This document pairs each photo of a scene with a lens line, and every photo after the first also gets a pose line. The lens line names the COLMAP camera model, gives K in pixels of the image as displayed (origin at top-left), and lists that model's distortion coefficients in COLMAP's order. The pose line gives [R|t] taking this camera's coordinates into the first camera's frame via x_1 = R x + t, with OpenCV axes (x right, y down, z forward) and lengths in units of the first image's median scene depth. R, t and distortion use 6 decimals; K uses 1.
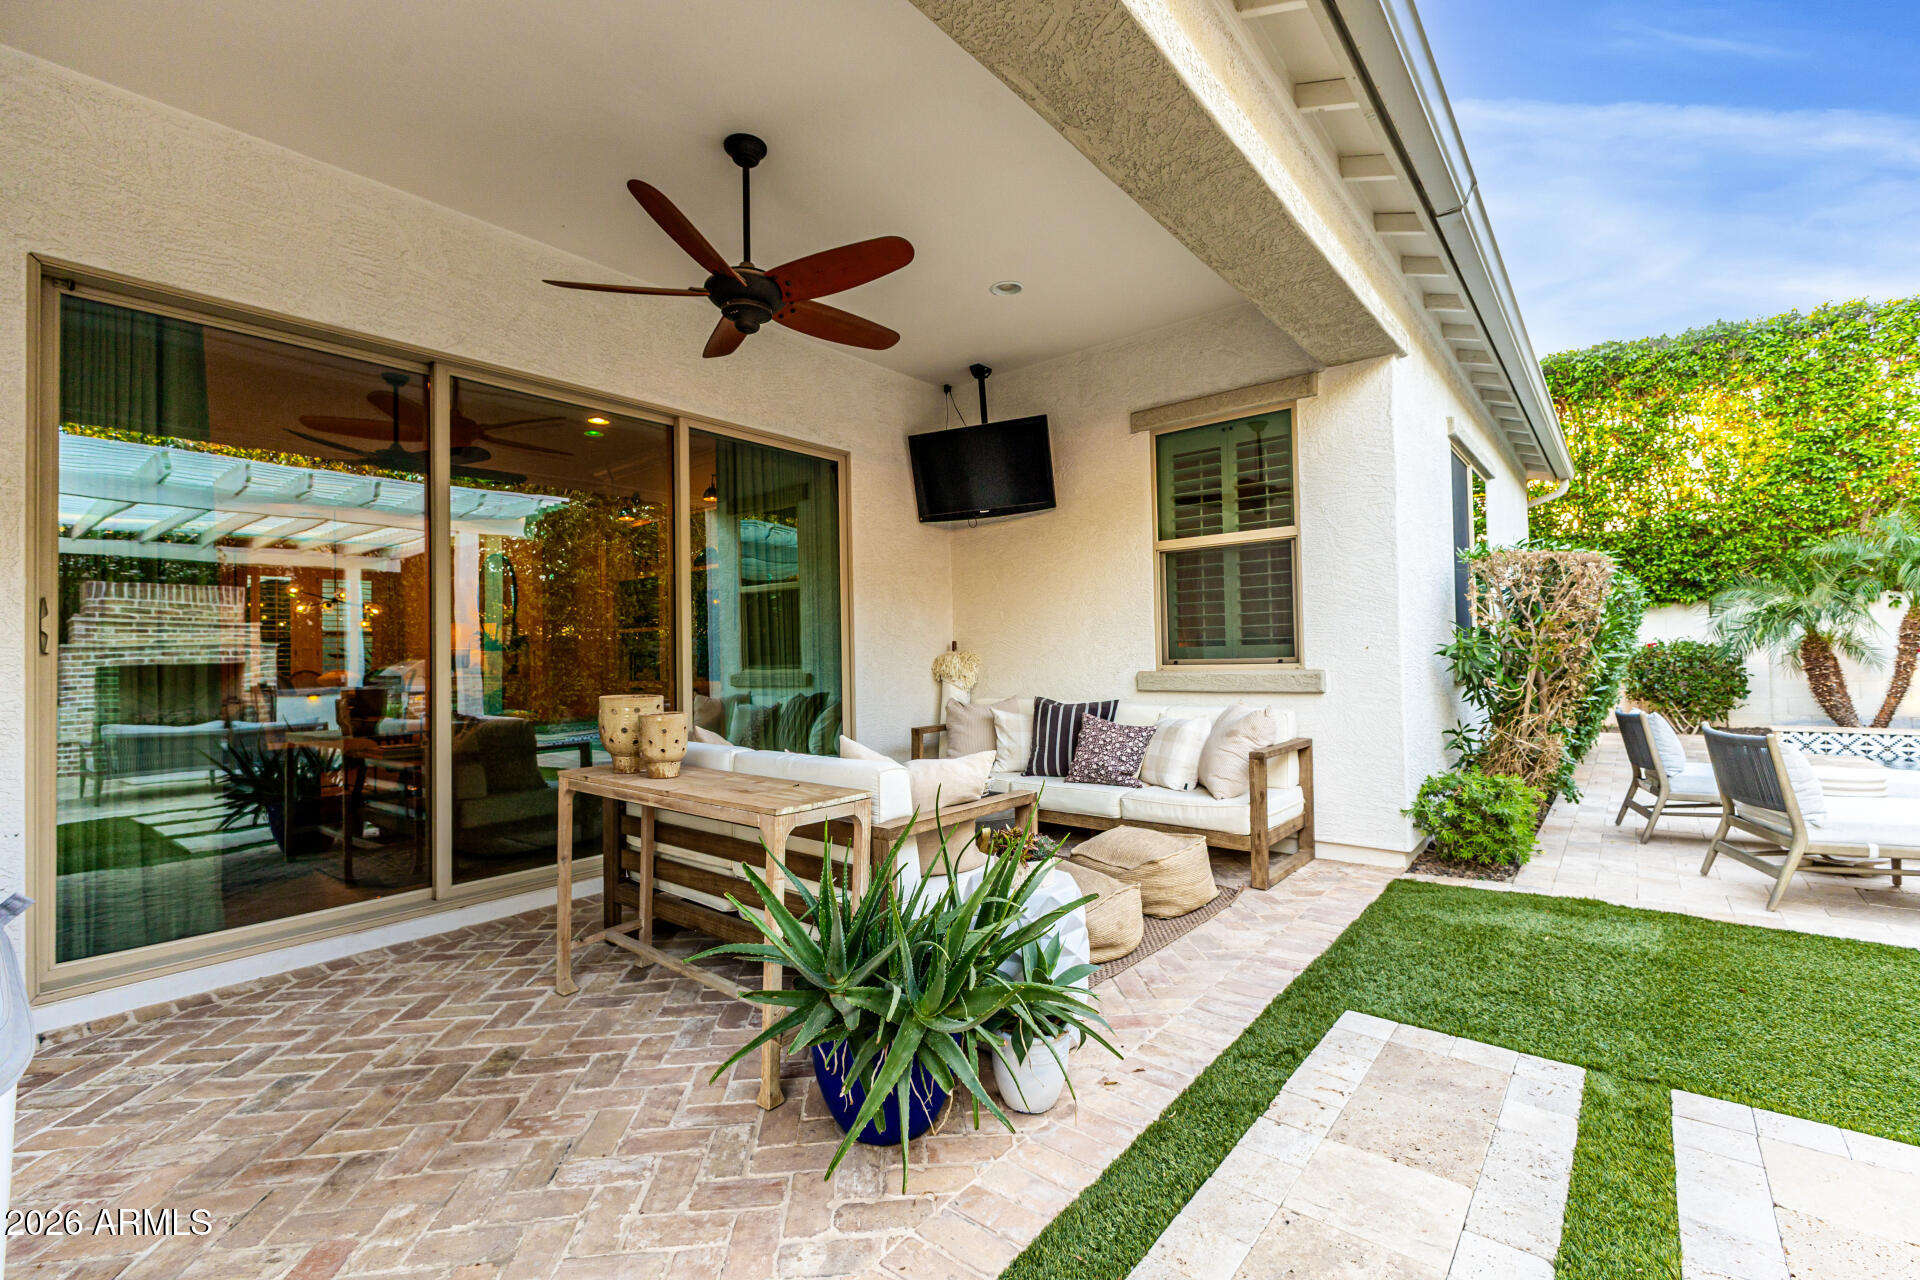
lens RADIAL K [[837.0, 0, 964.9], [0, 837.0, 640.2], [0, 0, 1]] dist [0.002011, -0.000963]
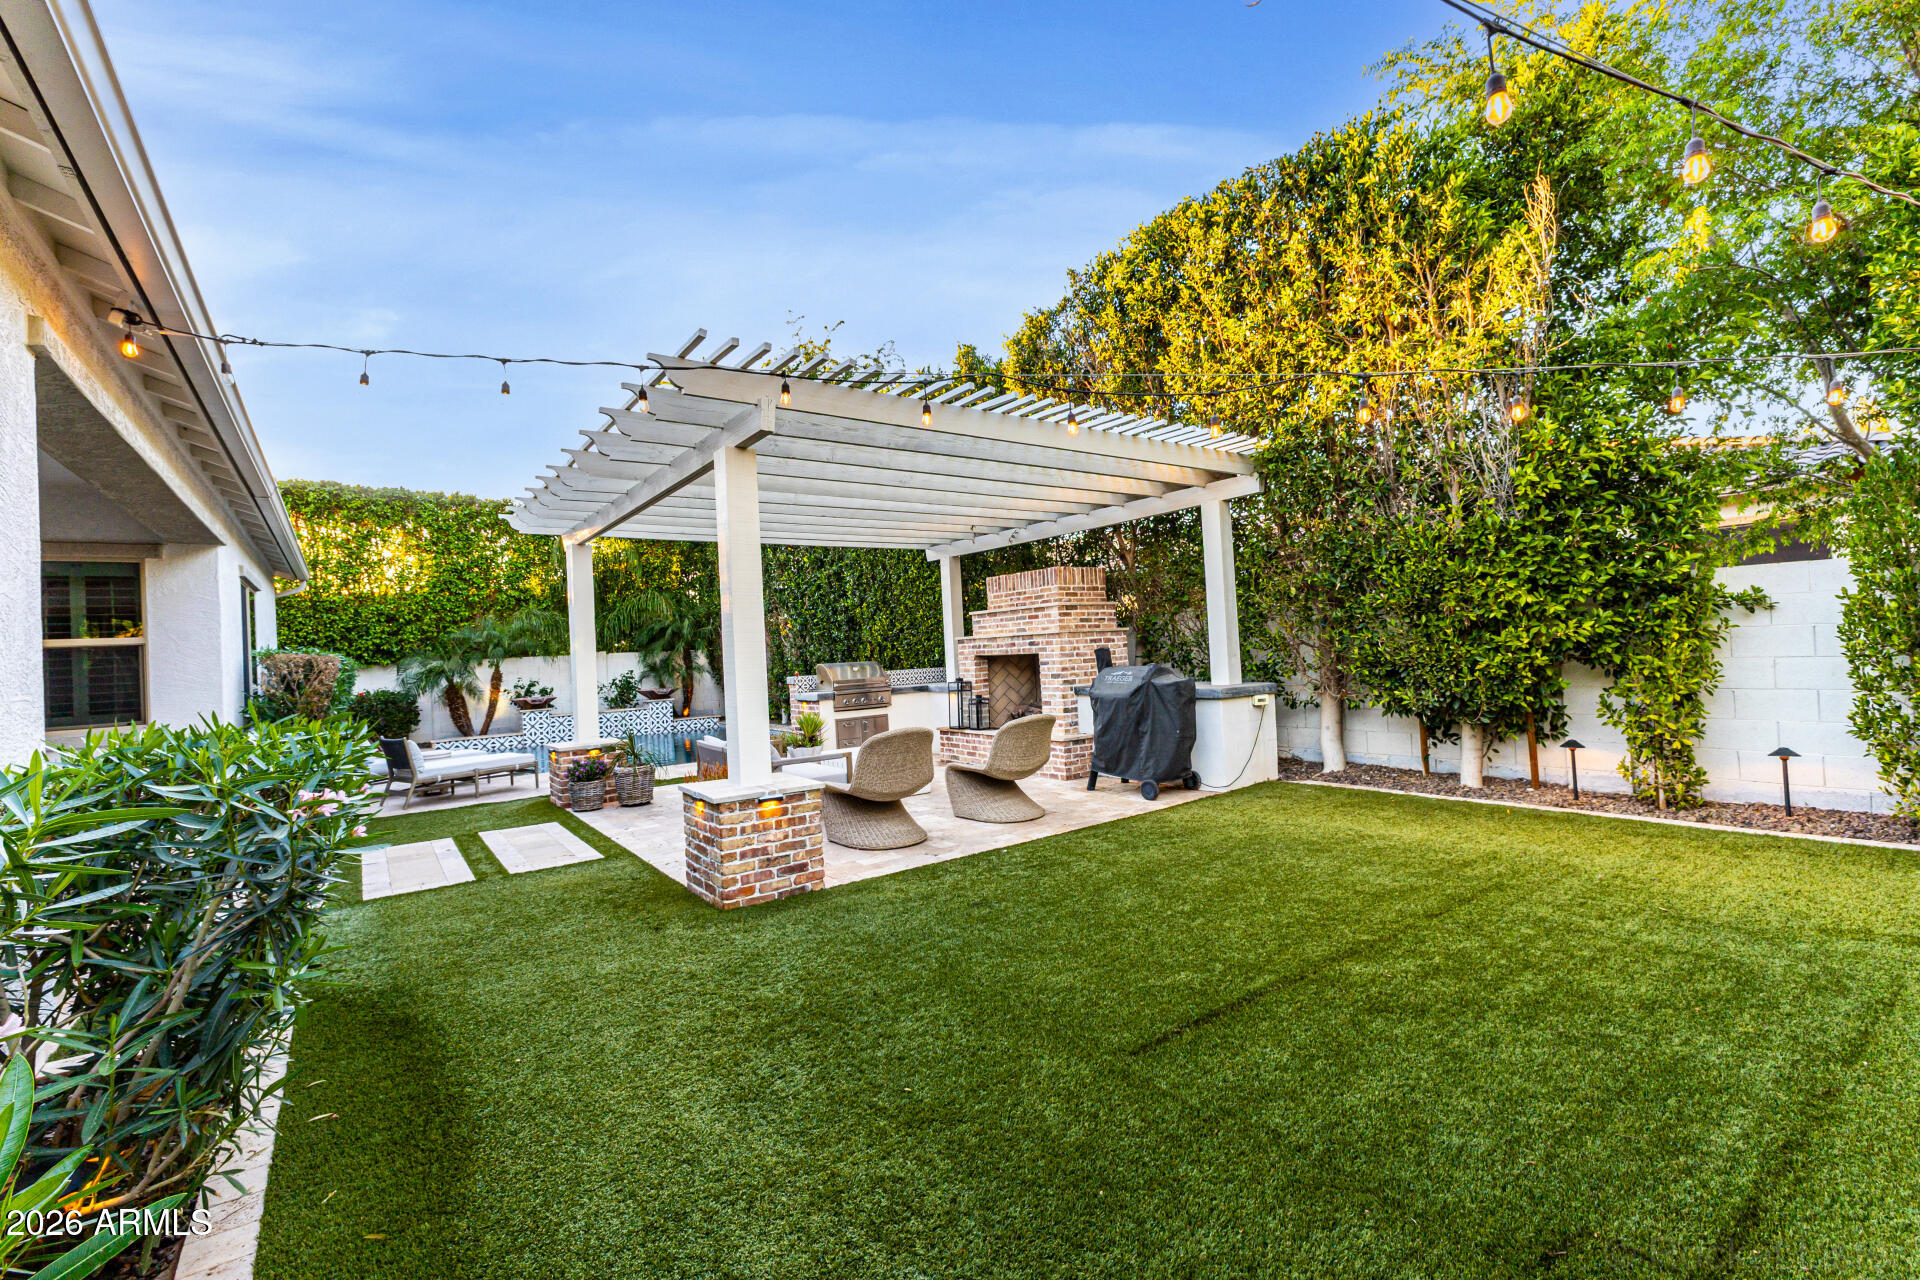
lens RADIAL K [[837.0, 0, 966.5], [0, 837.0, 639.2], [0, 0, 1]] dist [0.002011, -0.000963]
pose [[0.259783, 0.020009, 0.965460, -0.366390], [0.025348, 0.999300, -0.027531, -0.024820], [-0.965334, 0.031624, 0.259094, -0.457997]]
